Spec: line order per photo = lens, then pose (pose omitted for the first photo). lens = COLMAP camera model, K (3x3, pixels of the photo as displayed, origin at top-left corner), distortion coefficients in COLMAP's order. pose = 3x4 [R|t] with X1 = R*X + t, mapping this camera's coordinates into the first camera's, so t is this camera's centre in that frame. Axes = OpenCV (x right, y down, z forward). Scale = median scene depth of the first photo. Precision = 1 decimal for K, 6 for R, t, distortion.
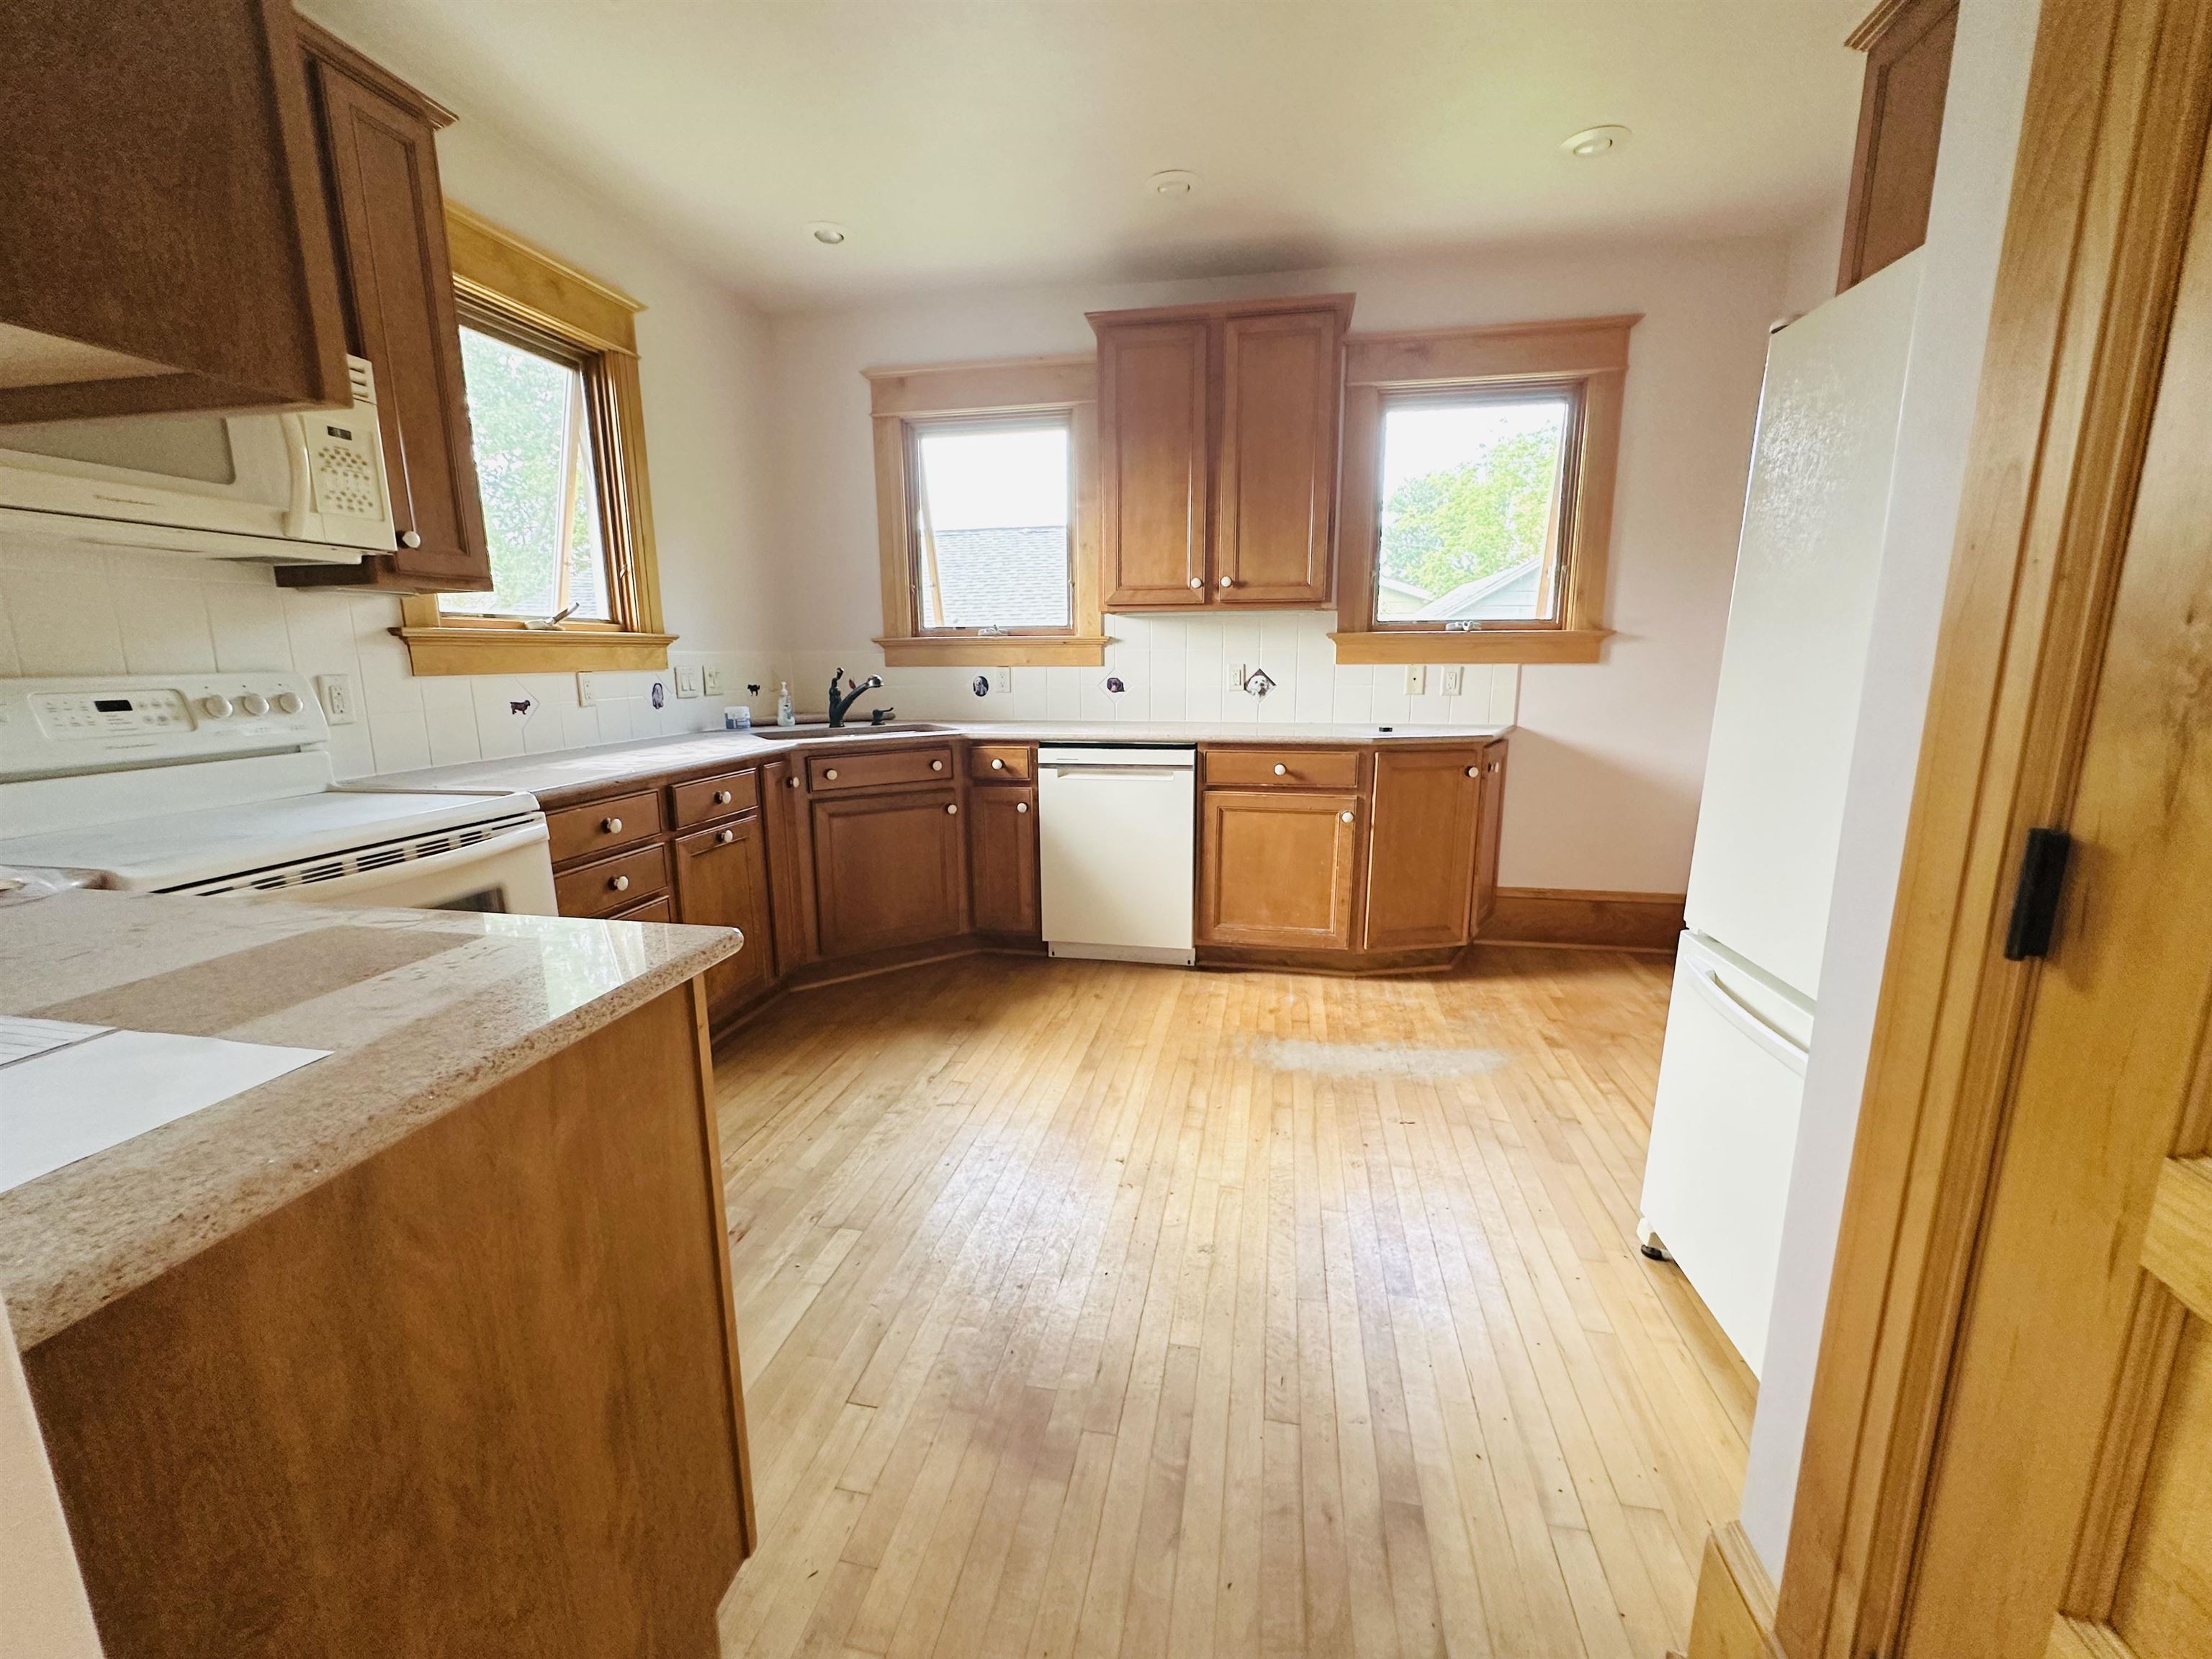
lens RADIAL K [[892.1, 0, 1112.2], [0, 892.1, 829.5], [0, 0, 1]] dist [-0.002757, 0.001614]
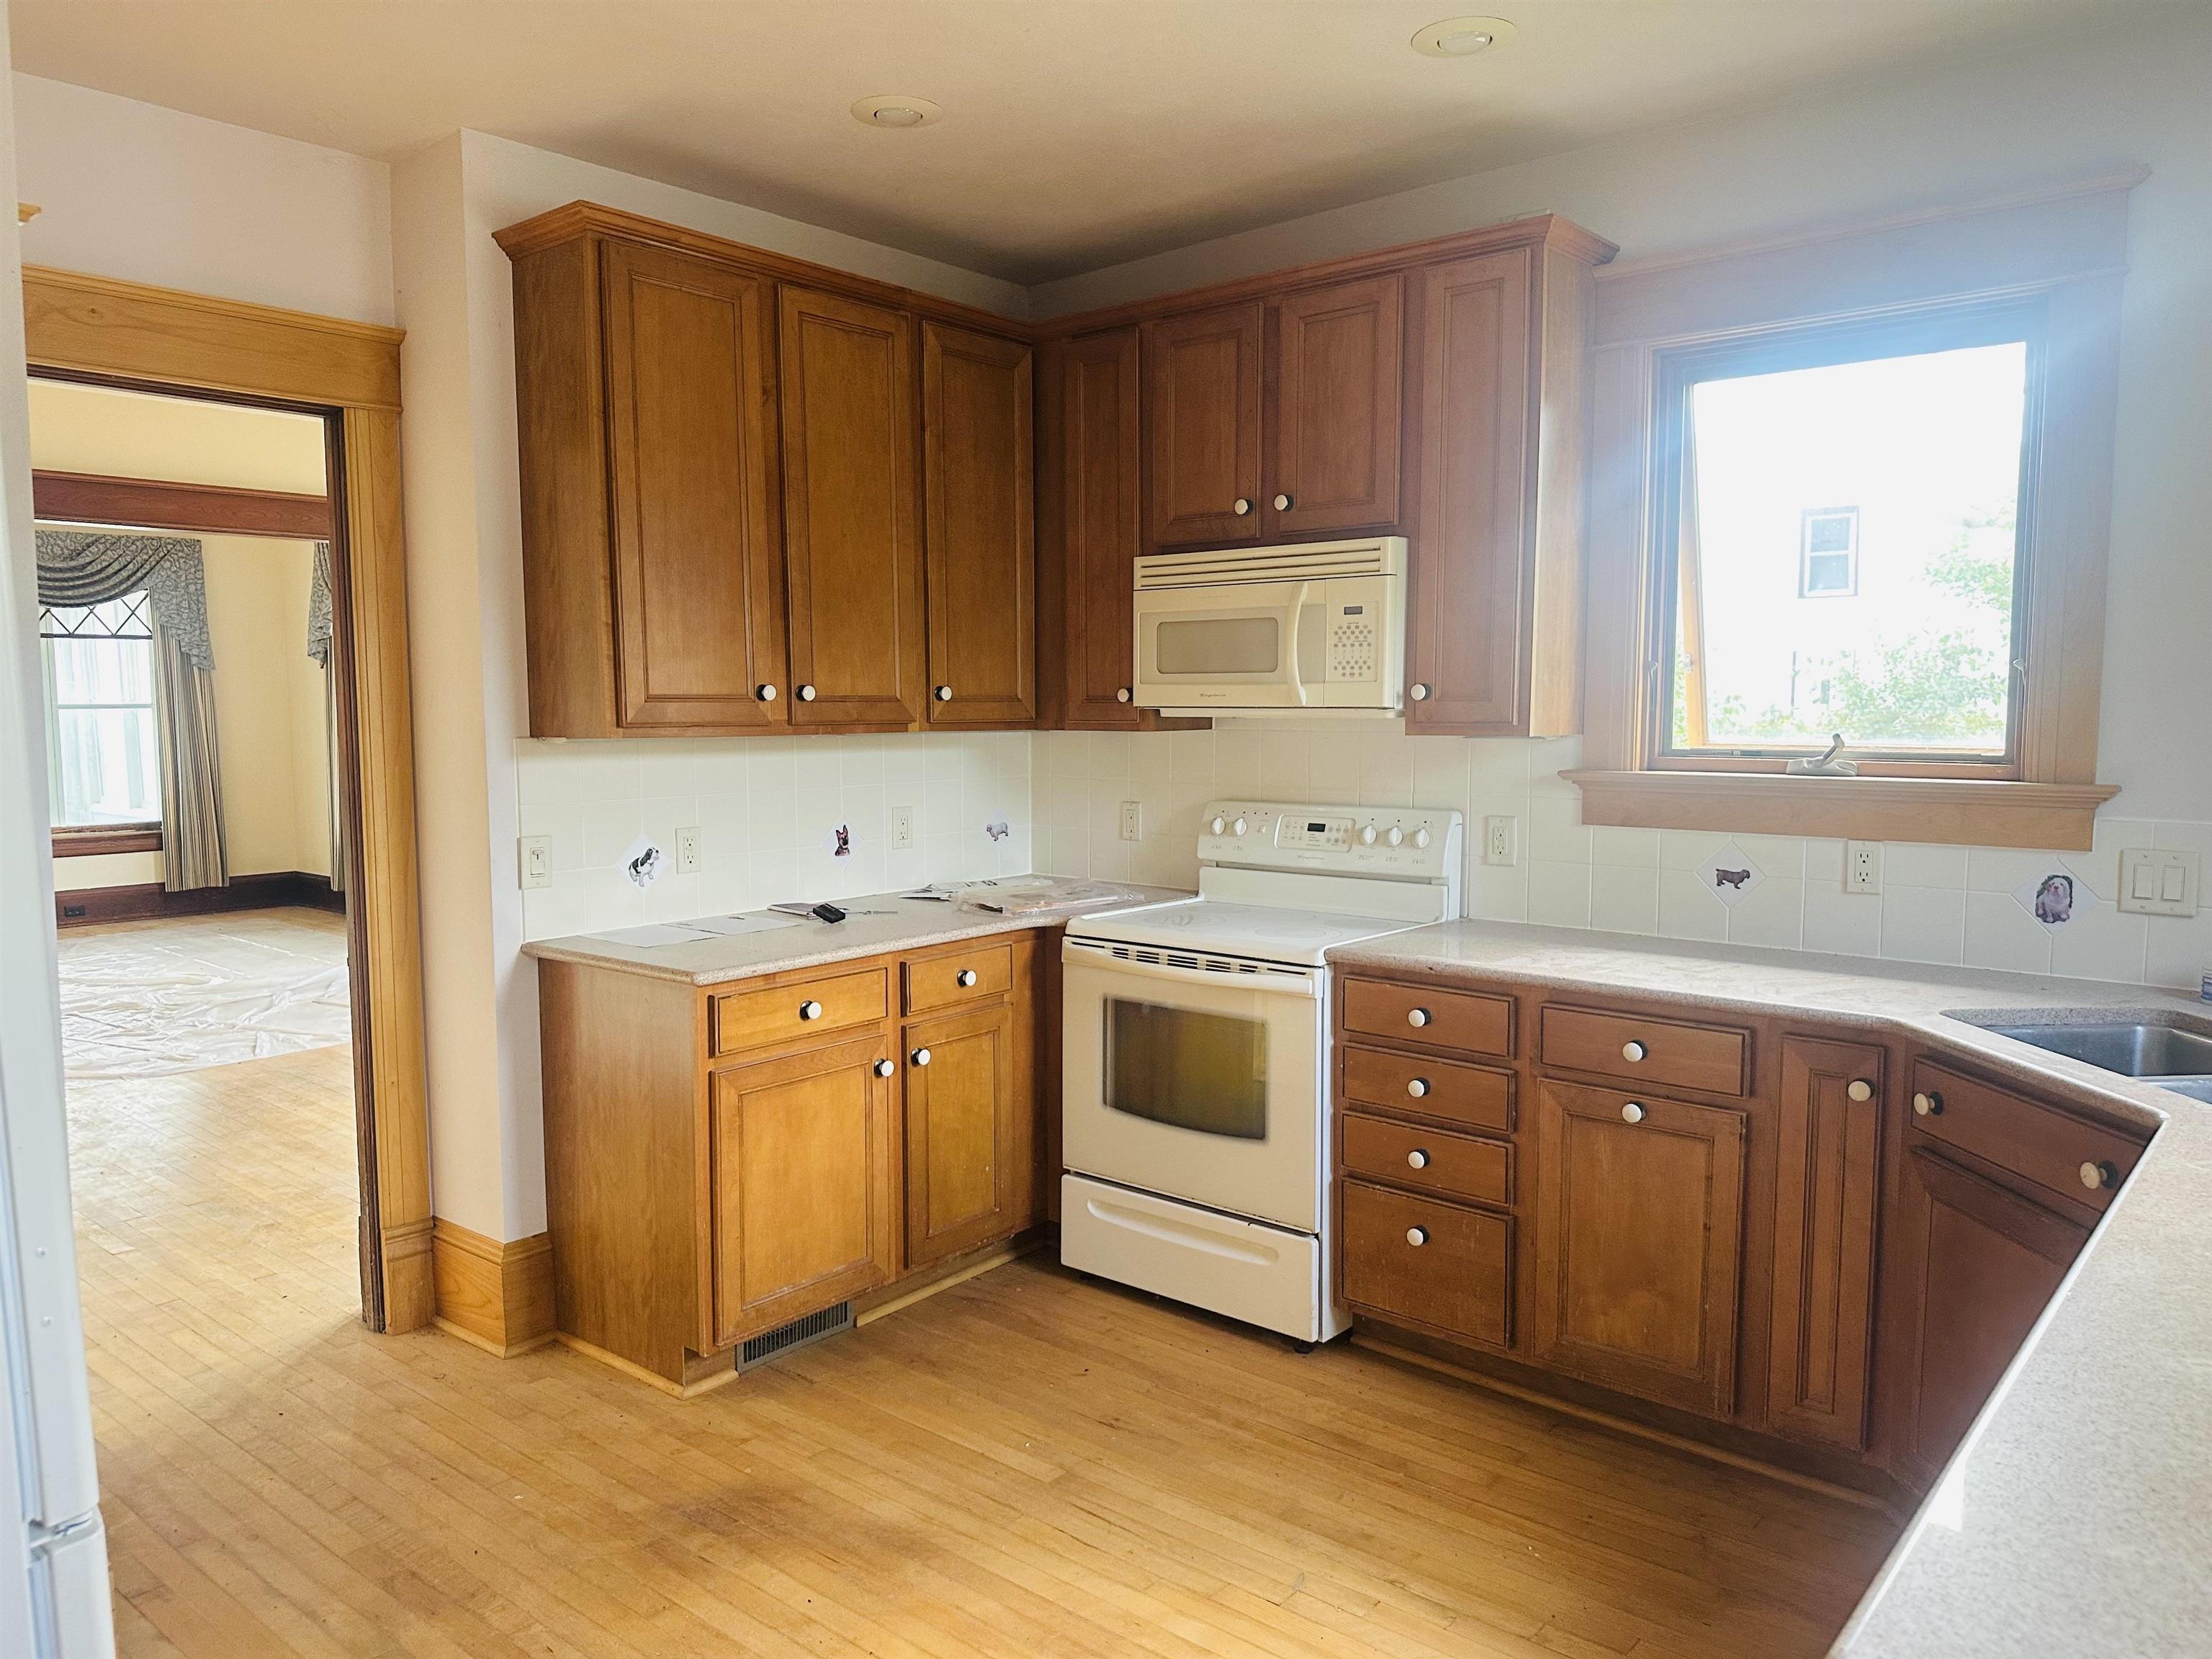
lens RADIAL K [[1563.9, 0, 1105.0], [0, 1563.9, 834.3], [0, 0, 1]] dist [0.058582, -0.085335]
pose [[-0.496295, 0.082748, -0.864201, 1.028944], [-0.164460, 0.968461, 0.187178, -0.486684], [0.852434, 0.235022, -0.467034, 1.715815]]
